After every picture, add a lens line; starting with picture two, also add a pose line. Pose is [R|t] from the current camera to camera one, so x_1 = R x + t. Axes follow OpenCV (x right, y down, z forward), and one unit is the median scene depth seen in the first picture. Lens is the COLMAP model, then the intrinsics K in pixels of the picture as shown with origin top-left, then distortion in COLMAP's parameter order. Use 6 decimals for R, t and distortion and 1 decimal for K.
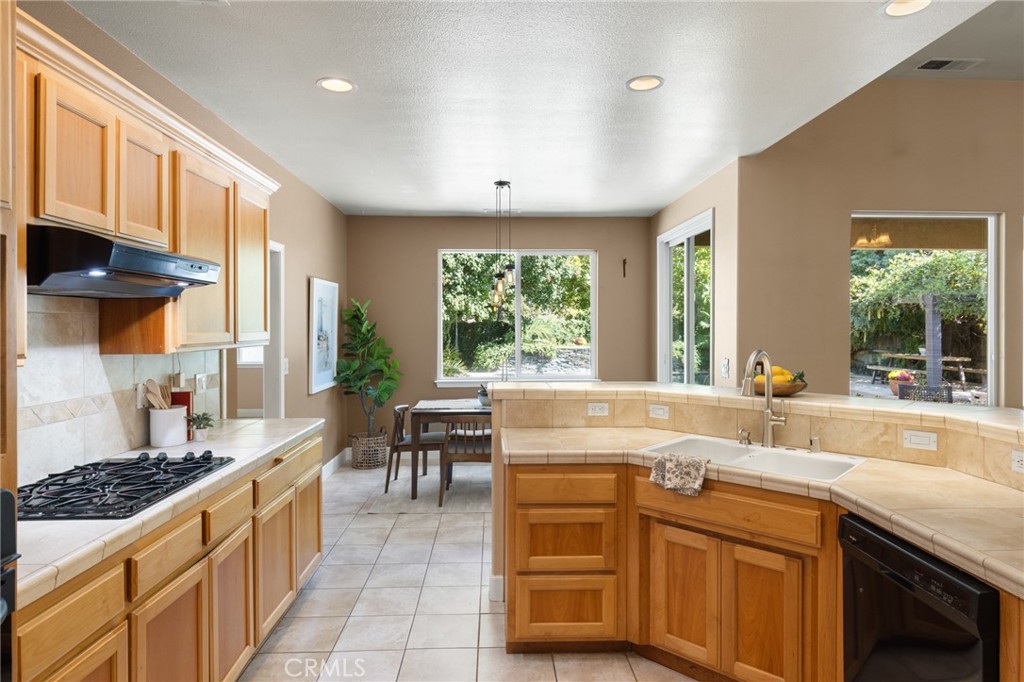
lens RADIAL K [[590.4, 0, 511.2], [0, 590.4, 324.6], [0, 0, 1]] dist [0.001535, 0.000055]
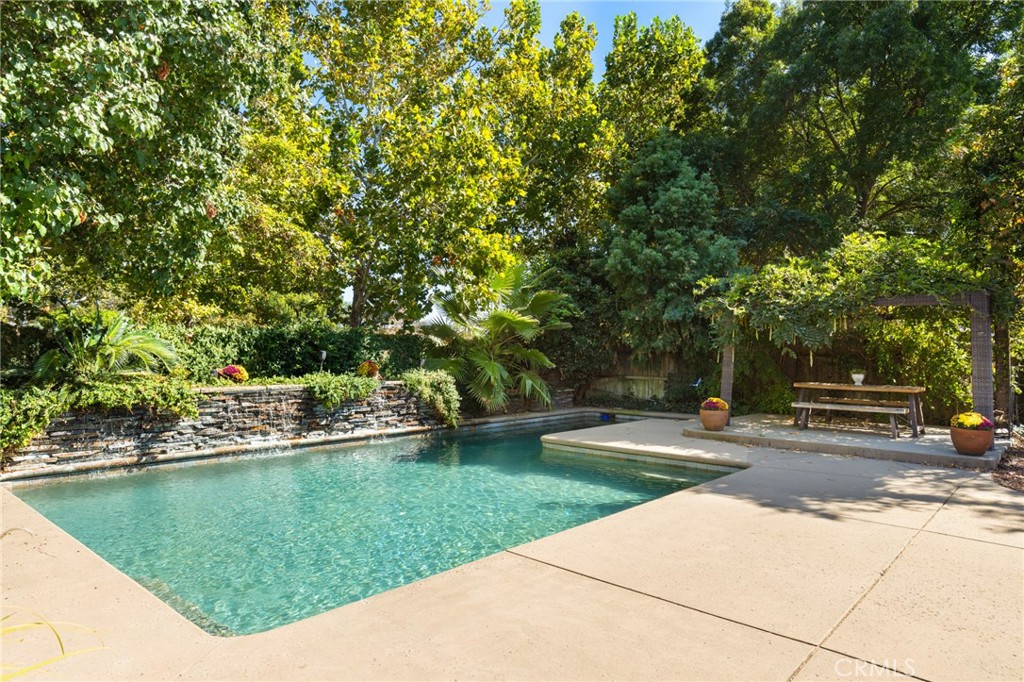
lens RADIAL K [[630.8, 0, 512.0], [0, 630.8, 341.0], [0, 0, 1]] dist [0.000027, 0.001864]
pose [[0.699124, 0.014226, 0.714859, -0.247756], [-0.004108, 0.999865, -0.015881, 0.032875], [-0.714989, 0.008166, 0.699088, 1.665086]]
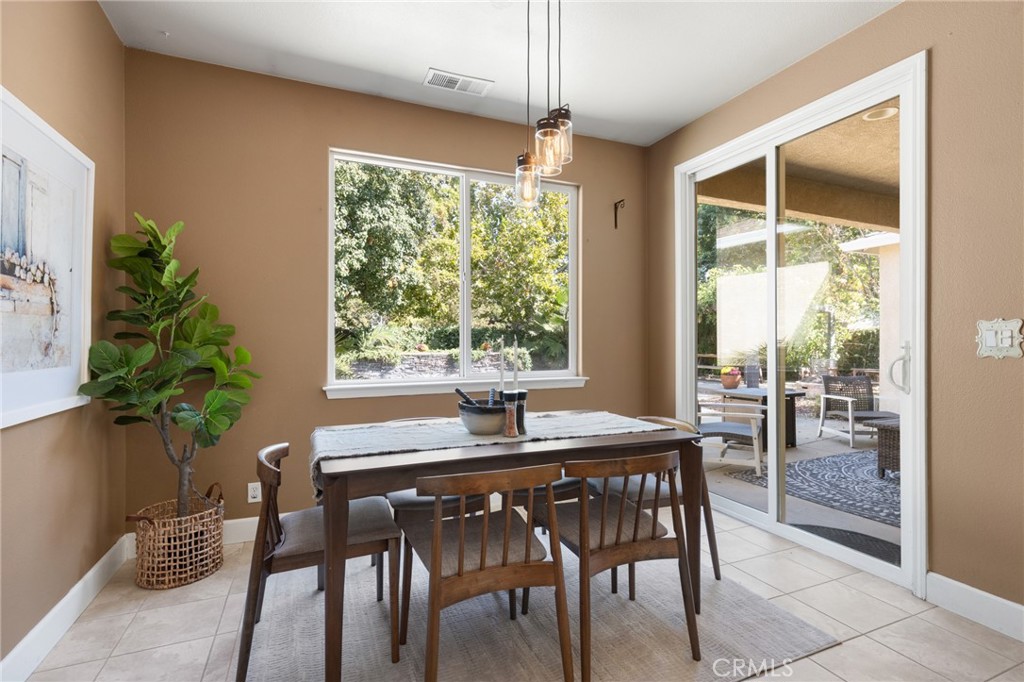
lens RADIAL K [[483.8, 0, 512.0], [0, 483.8, 341.0], [0, 0, 1]] dist [-0.002653, -0.000653]
pose [[0.933092, 0.000261, 0.359637, -0.127573], [-0.000128, 1.000000, -0.000395, 0.052923], [-0.359638, 0.000322, 0.933092, 0.524216]]
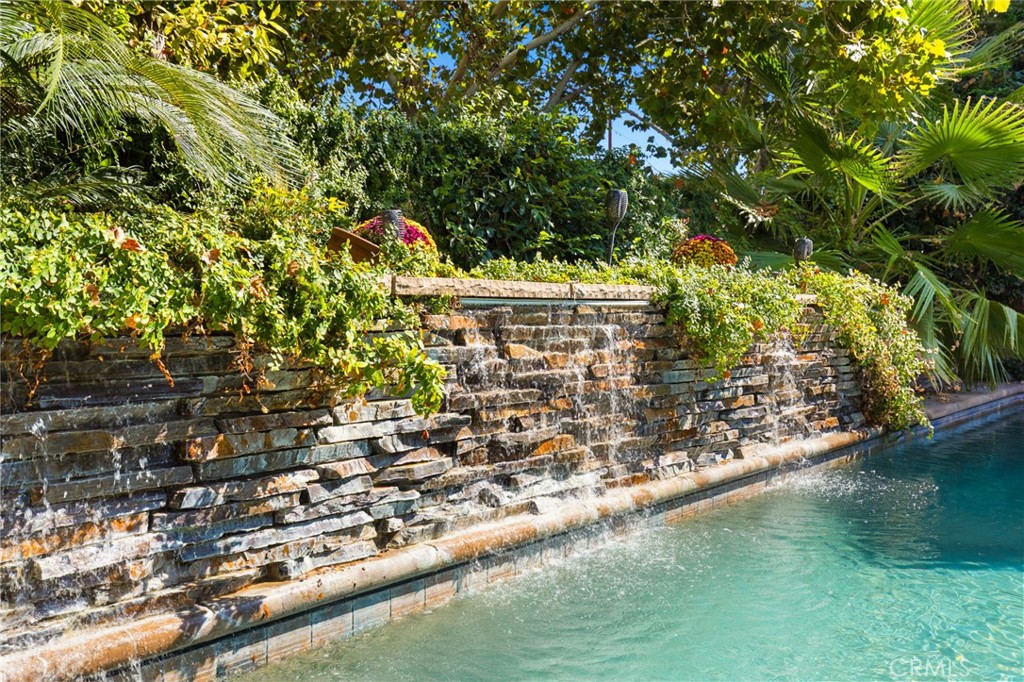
lens RADIAL K [[986.1, 0, 512.0], [0, 986.1, 341.0], [0, 0, 1]] dist [0.000481, -0.008253]
pose [[0.644566, -0.021583, 0.764244, -0.069366], [0.001755, 0.999641, 0.026751, 0.134634], [-0.764547, -0.015901, 0.644372, 2.738664]]
